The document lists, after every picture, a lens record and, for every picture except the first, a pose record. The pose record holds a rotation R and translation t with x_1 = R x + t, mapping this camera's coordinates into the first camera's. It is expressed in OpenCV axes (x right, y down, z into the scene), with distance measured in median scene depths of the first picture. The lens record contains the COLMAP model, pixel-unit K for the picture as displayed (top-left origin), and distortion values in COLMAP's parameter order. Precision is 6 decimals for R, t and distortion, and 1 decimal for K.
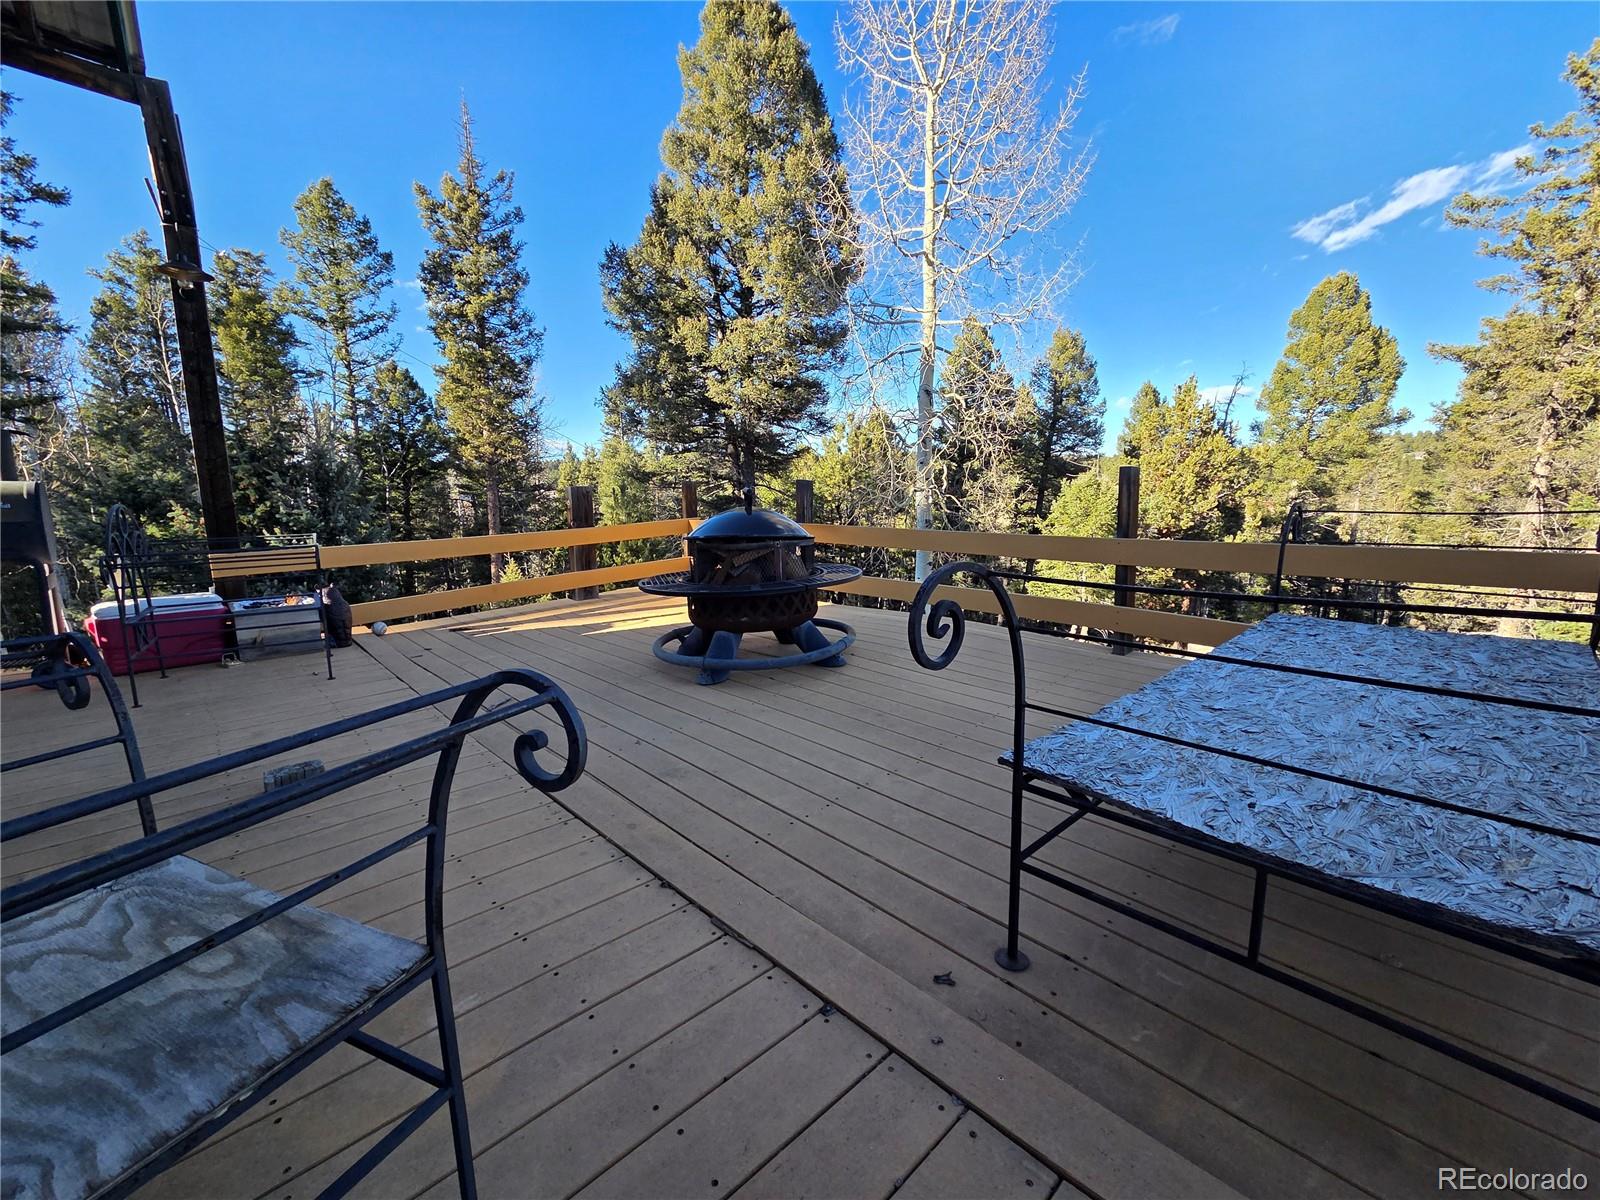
lens RADIAL K [[656.5, 0, 794.9], [0, 656.5, 598.4], [0, 0, 1]] dist [0.003299, -0.000105]
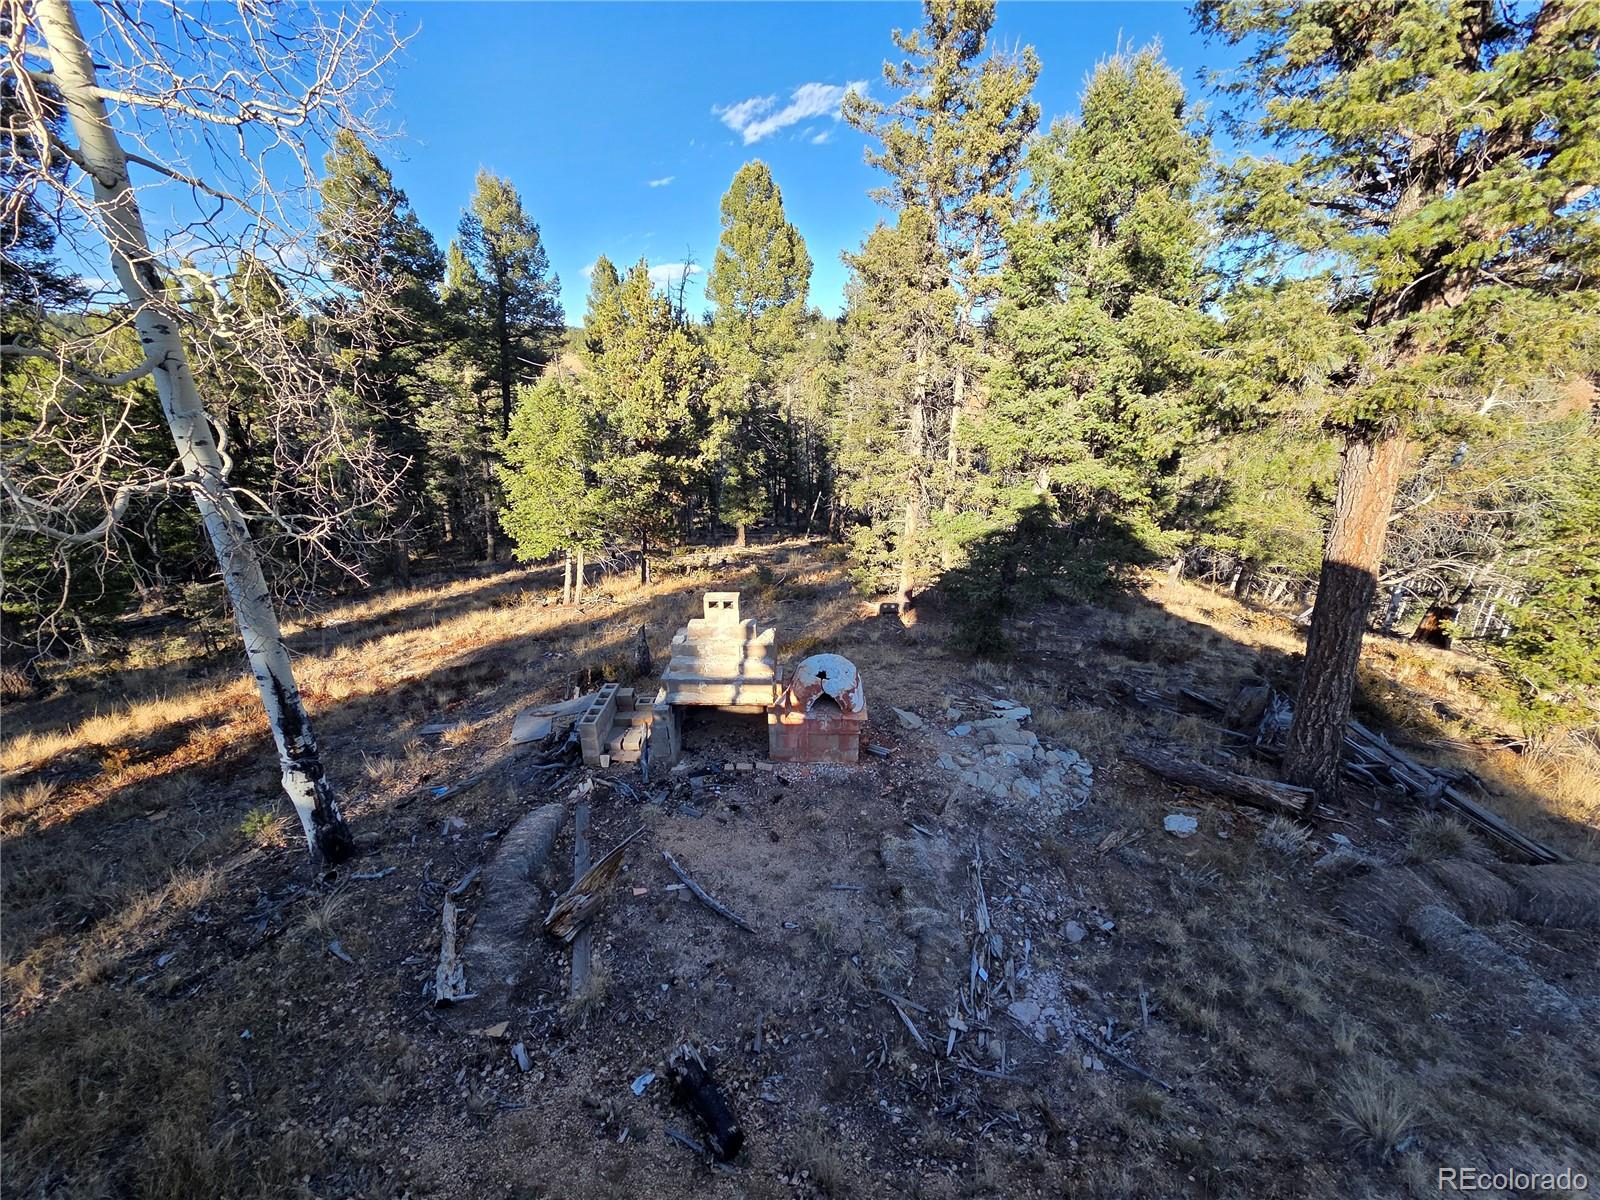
lens RADIAL K [[655.1, 0, 802.6], [0, 655.1, 603.0], [0, 0, 1]] dist [-0.000791, 0.000358]
pose [[0.742457, -0.233047, 0.628050, 0.087235], [0.112185, 0.967552, 0.226403, -0.054302], [-0.660433, -0.097637, 0.744510, 0.131306]]
